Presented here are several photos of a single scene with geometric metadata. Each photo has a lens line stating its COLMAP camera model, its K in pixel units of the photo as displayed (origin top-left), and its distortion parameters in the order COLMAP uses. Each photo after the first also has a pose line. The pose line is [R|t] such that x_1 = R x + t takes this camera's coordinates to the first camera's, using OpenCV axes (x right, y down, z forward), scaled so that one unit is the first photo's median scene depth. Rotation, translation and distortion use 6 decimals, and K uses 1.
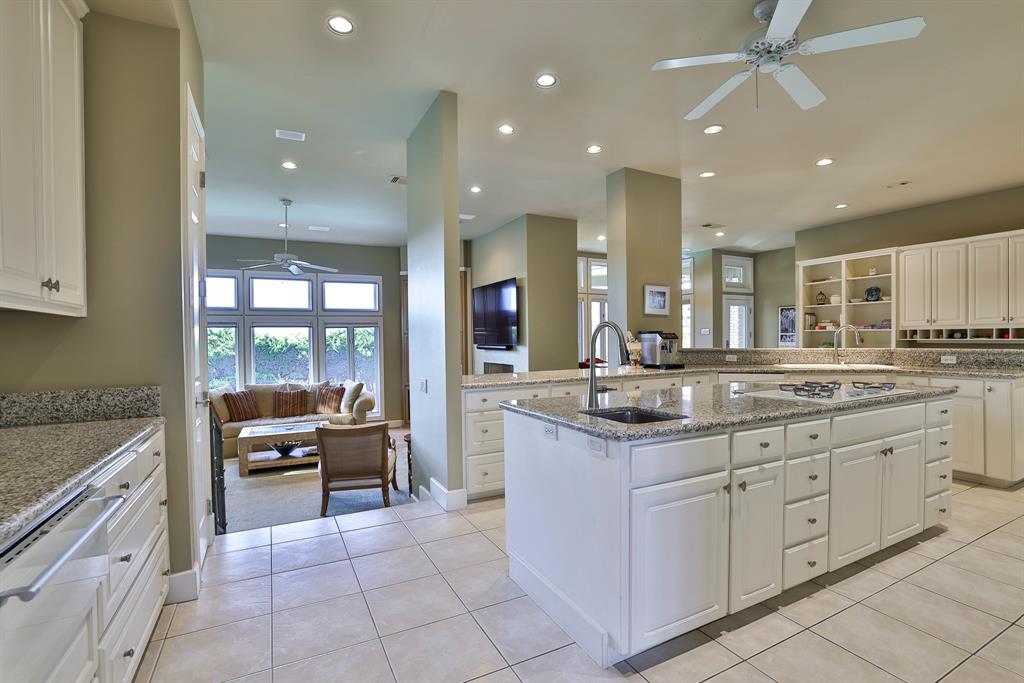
lens RADIAL K [[469.5, 0, 513.1], [0, 469.5, 346.7], [0, 0, 1]] dist [-0.049118, 0.024569]
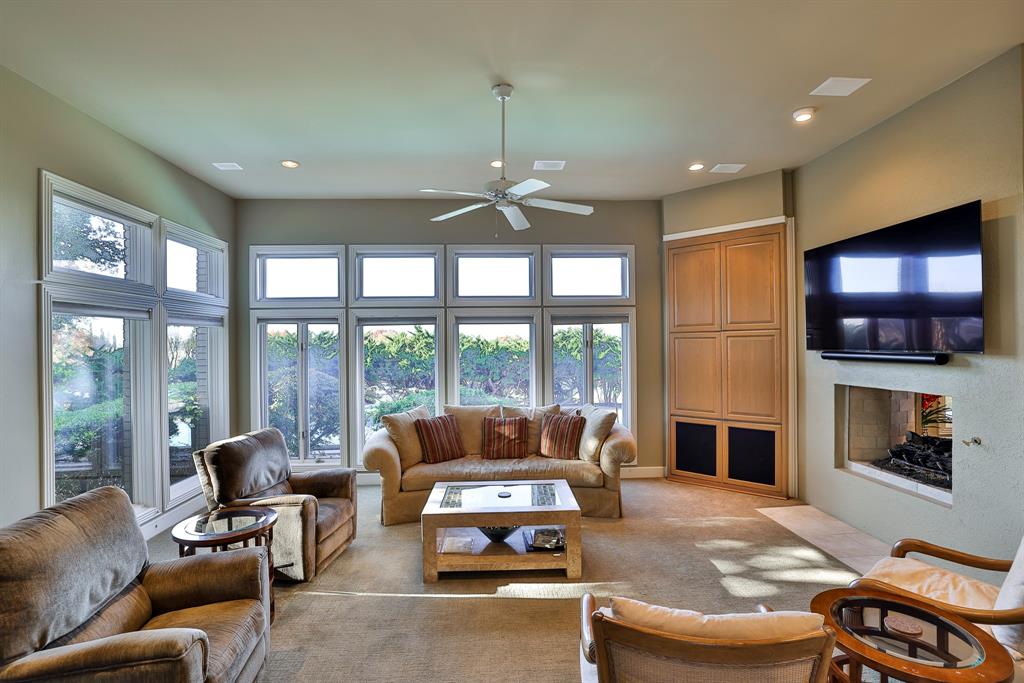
lens RADIAL K [[469.5, 0, 513.1], [0, 469.5, 346.7], [0, 0, 1]] dist [-0.049118, 0.024569]
pose [[0.913308, 0.006490, -0.407217, -0.186207], [-0.009750, 0.999935, -0.005931, -0.003013], [0.407152, 0.009387, 0.913312, 0.370535]]
